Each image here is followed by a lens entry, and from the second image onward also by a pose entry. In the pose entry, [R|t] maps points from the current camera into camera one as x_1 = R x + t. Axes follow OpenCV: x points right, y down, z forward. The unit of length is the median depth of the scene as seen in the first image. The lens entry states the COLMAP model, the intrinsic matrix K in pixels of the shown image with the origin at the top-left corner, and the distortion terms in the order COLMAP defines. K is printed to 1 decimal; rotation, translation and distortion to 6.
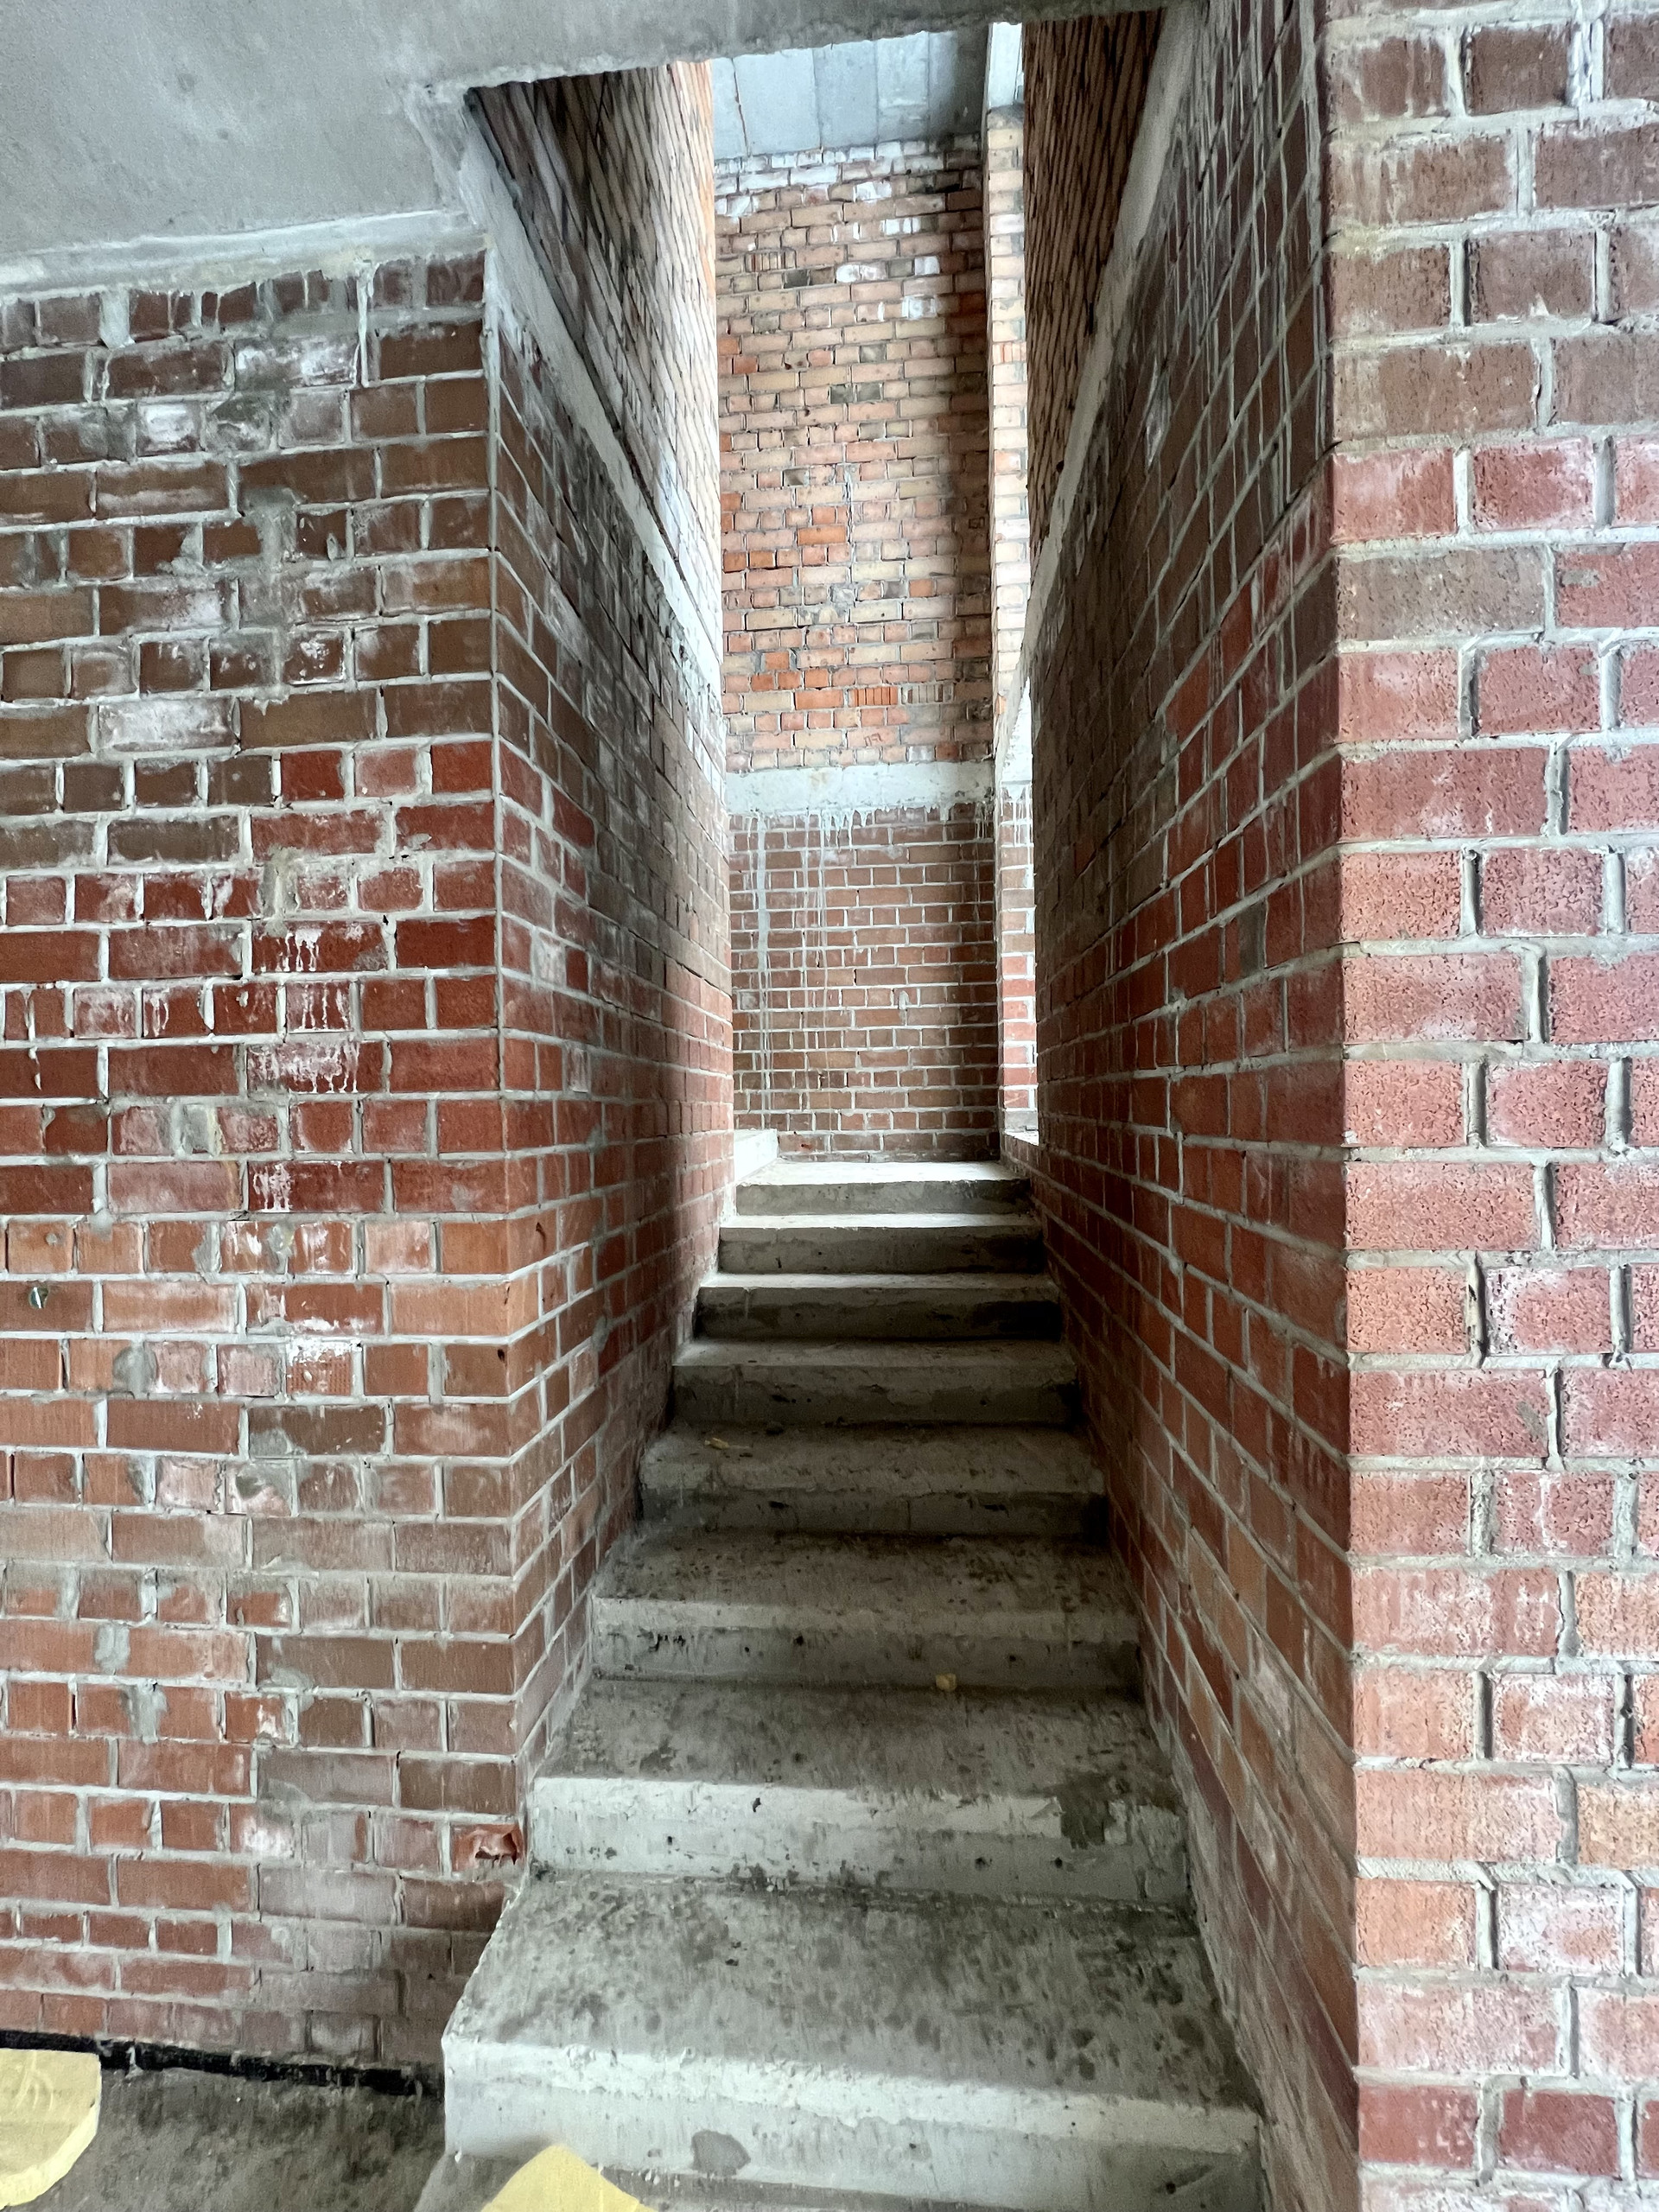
lens RADIAL K [[882.0, 0, 833.3], [0, 882.0, 1108.5], [0, 0, 1]] dist [-0.002070, 0.000488]
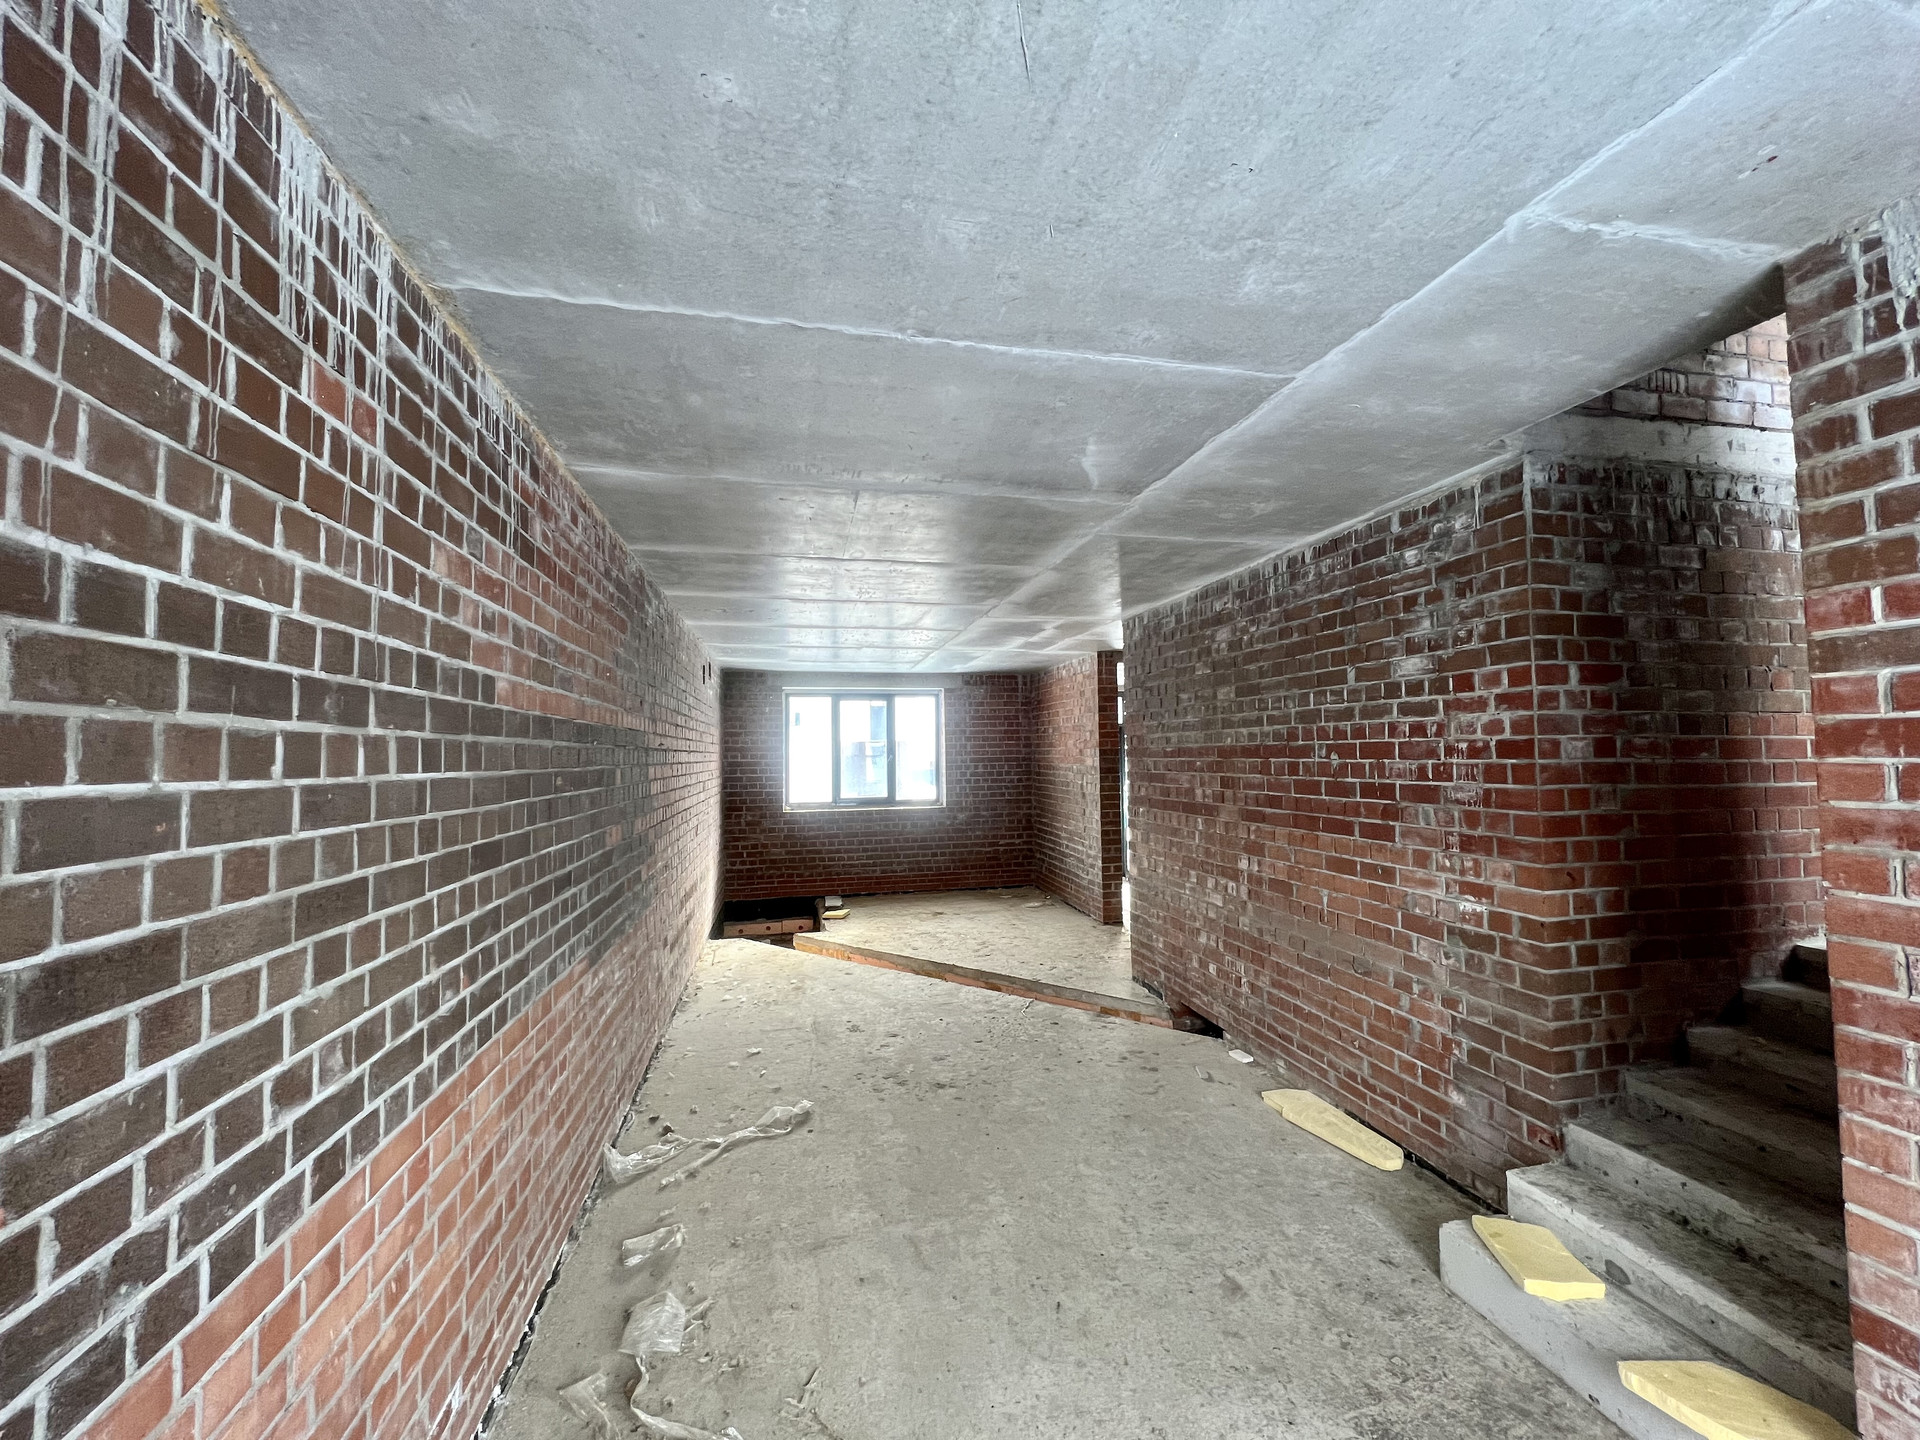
lens RADIAL K [[765.5, 0, 960.5], [0, 765.5, 720.1], [0, 0, 1]] dist [-0.002070, 0.000488]
pose [[0.302254, -0.029735, -0.952763, 1.084614], [0.003846, 0.999543, -0.029975, -0.206667], [0.953220, 0.005396, 0.302231, -1.068753]]
